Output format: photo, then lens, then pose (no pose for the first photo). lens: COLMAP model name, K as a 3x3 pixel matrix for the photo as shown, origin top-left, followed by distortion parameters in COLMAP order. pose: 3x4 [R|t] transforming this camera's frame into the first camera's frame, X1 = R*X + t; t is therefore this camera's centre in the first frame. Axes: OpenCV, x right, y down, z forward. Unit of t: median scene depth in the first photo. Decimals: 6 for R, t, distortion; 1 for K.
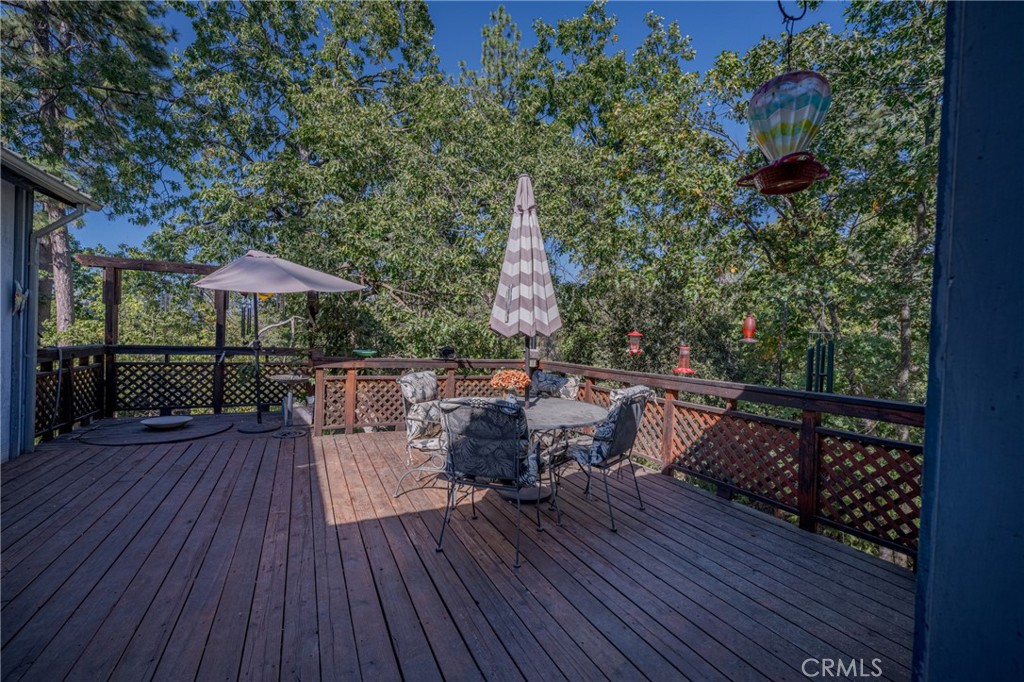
lens RADIAL K [[410.1, 0, 507.0], [0, 410.1, 340.1], [0, 0, 1]] dist [-0.004347, 0.001578]
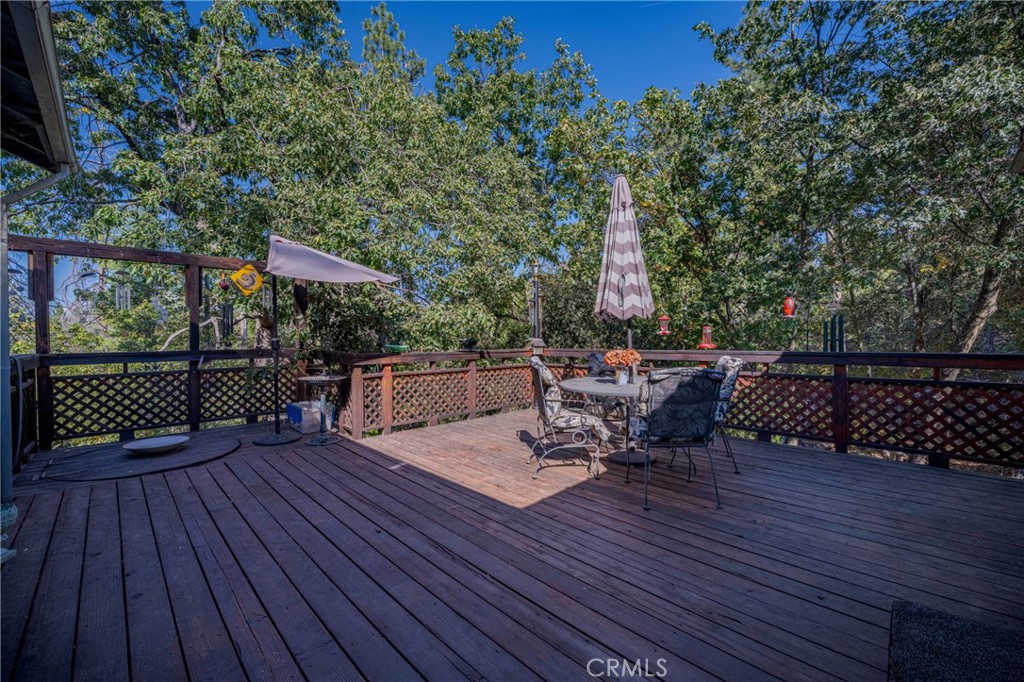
lens RADIAL K [[410.1, 0, 421.0], [0, 410.1, 346.4], [0, 0, 1]] dist [-0.004347, 0.001578]
pose [[0.951132, -0.043092, 0.305764, -0.651760], [0.042103, 0.999065, 0.009830, 0.023499], [-0.305902, 0.003524, 0.952057, 0.081246]]
